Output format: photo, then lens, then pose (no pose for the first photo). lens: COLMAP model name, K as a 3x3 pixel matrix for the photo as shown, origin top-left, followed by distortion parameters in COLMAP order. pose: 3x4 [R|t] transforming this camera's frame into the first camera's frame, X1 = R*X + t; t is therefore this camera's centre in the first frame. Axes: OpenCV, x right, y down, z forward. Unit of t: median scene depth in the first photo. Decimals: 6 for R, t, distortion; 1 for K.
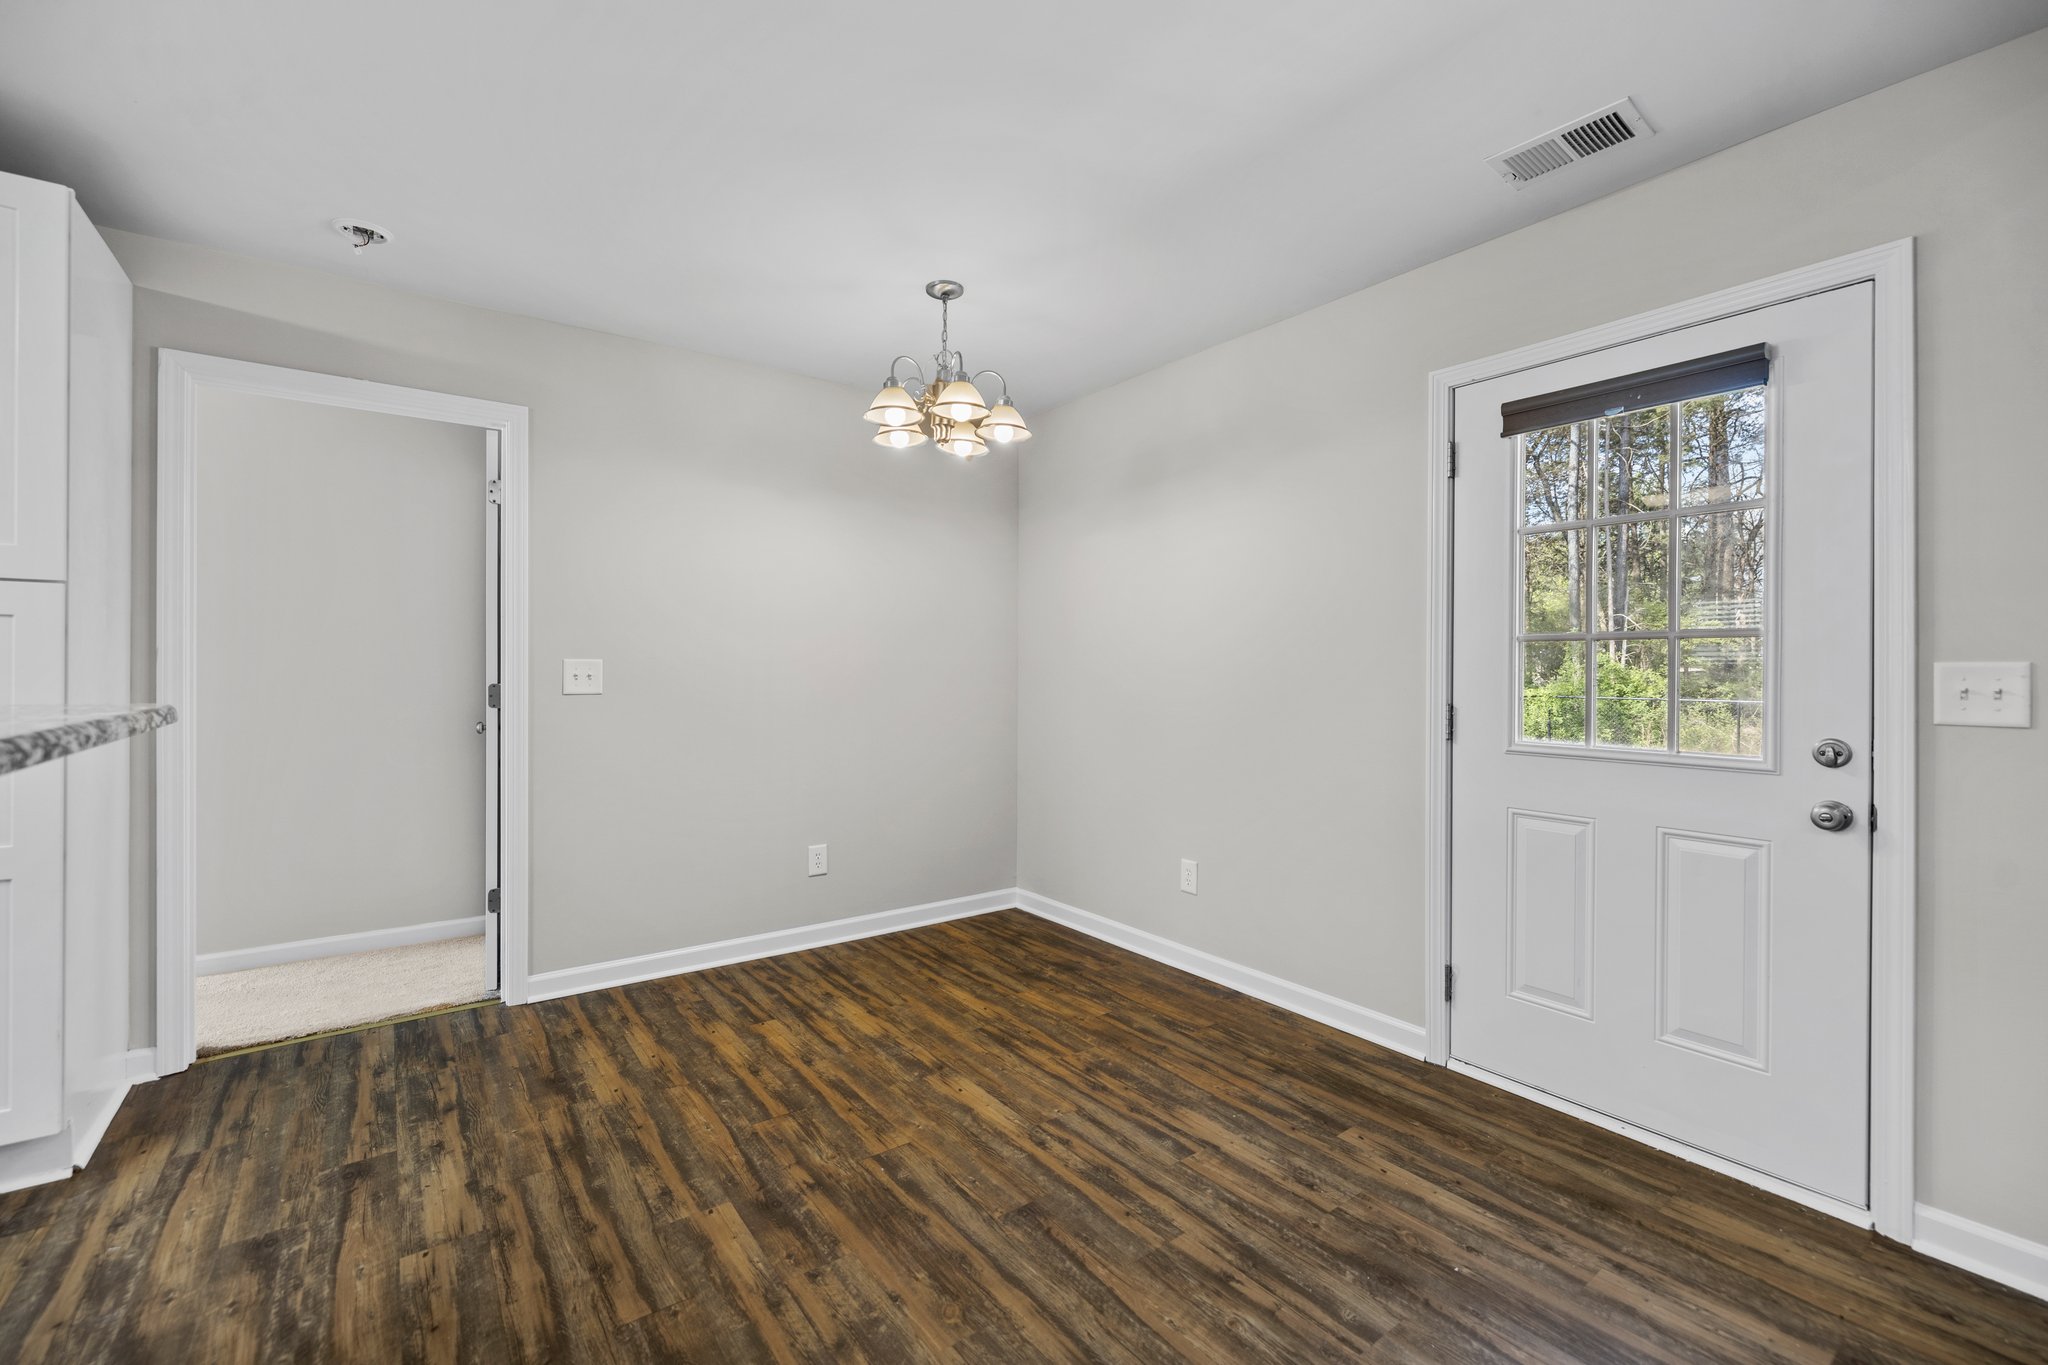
lens RADIAL K [[863.3, 0, 1027.7], [0, 863.3, 675.8], [0, 0, 1]] dist [-0.000669, -0.000345]
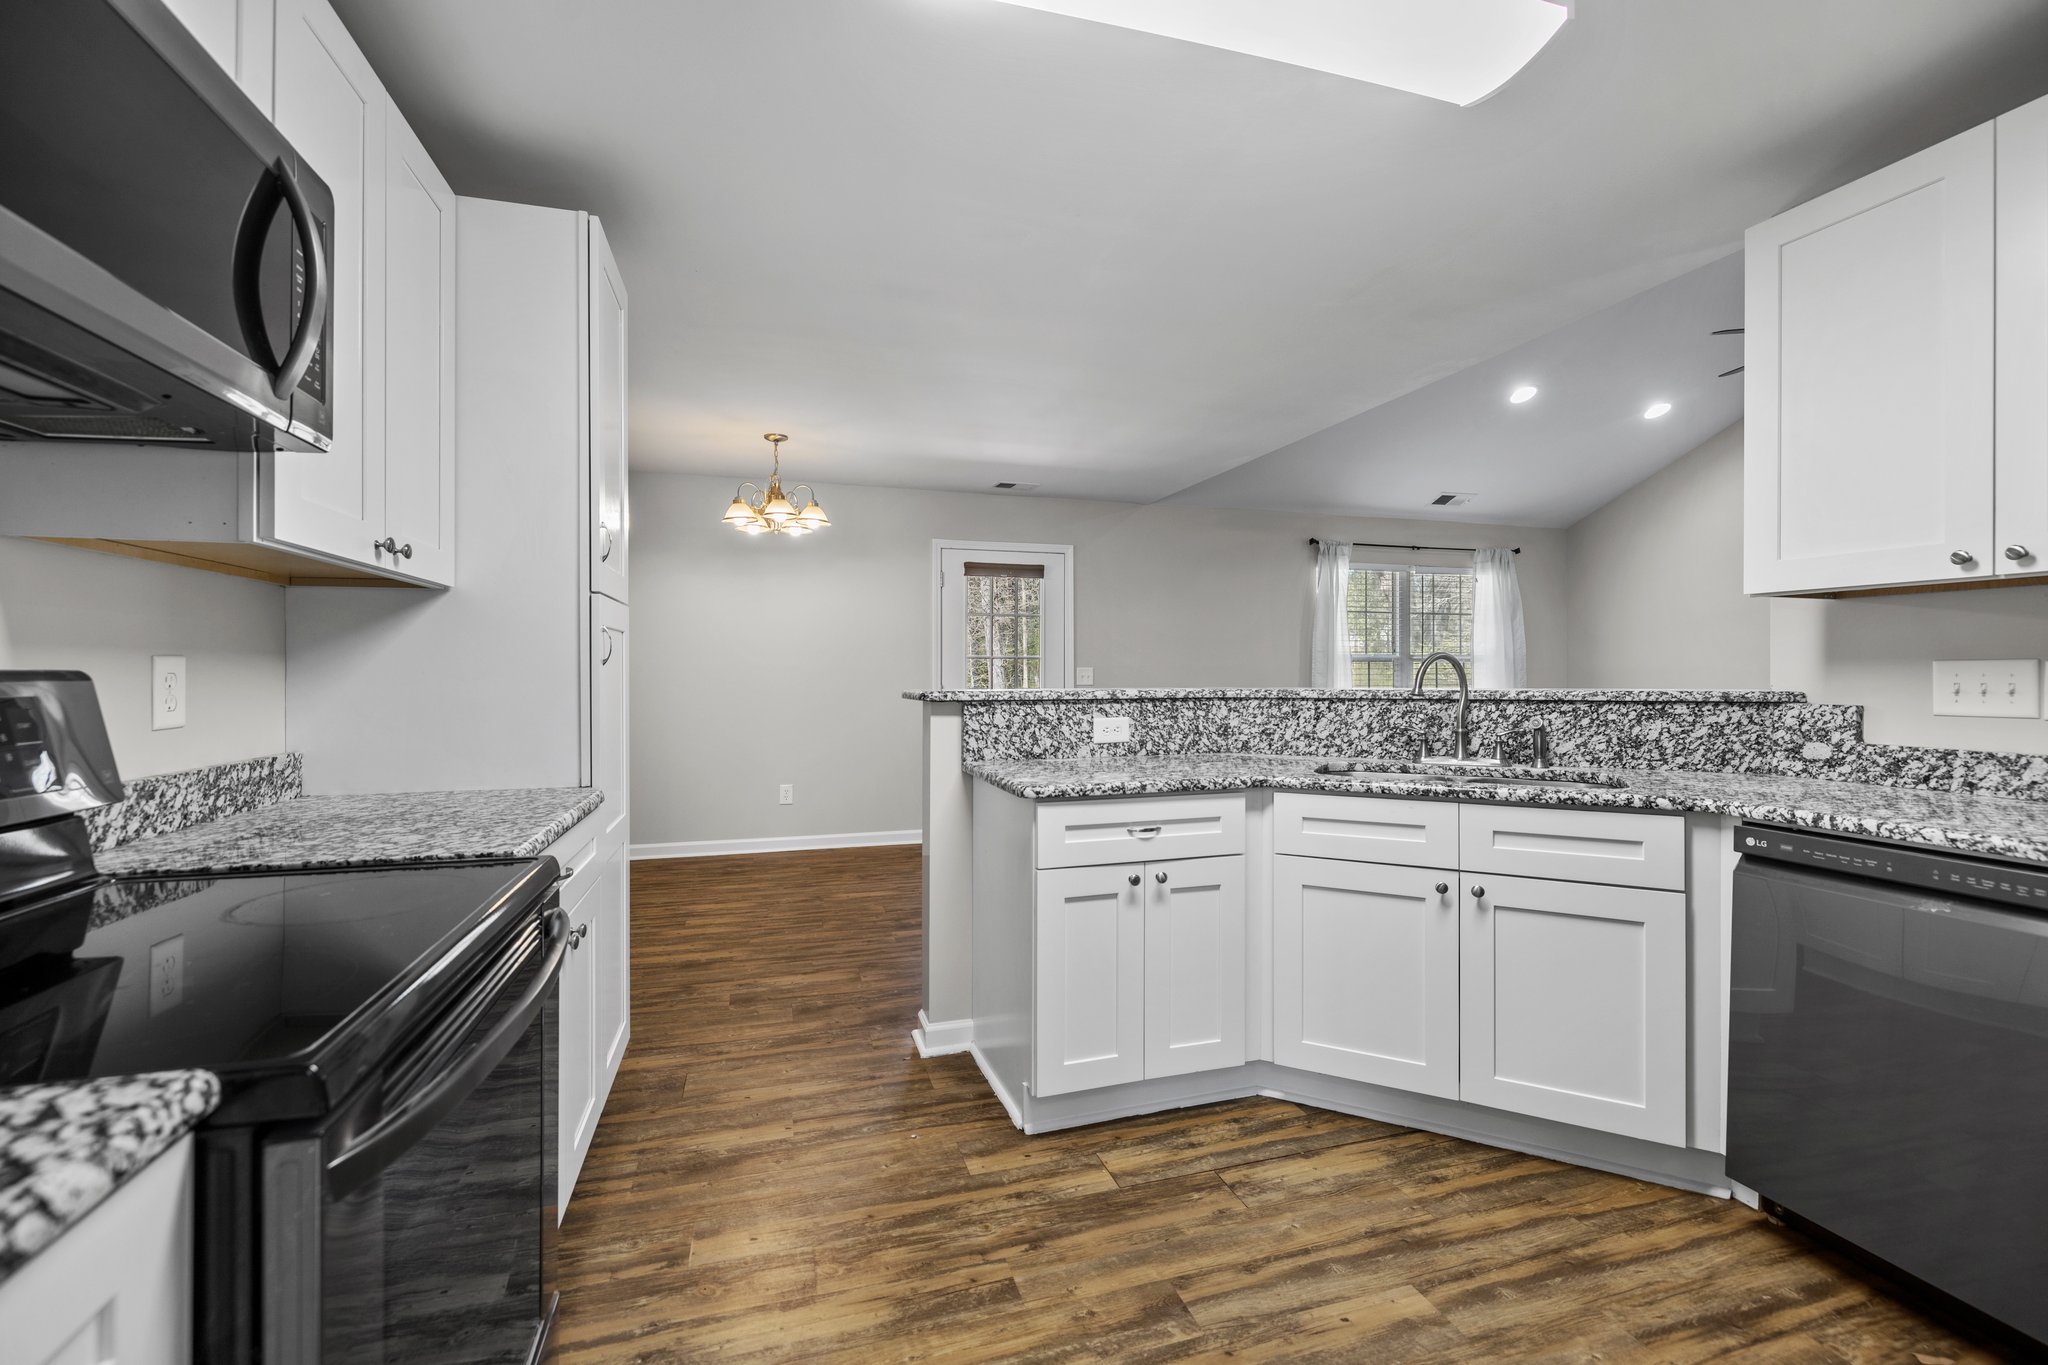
lens RADIAL K [[863.3, 0, 1014.9], [0, 863.3, 684.9], [0, 0, 1]] dist [-0.000669, -0.000345]
pose [[0.343978, -0.019113, 0.938783, -1.927082], [0.009732, 0.999812, 0.016790, -0.005193], [-0.938927, 0.003360, 0.344100, 0.020914]]
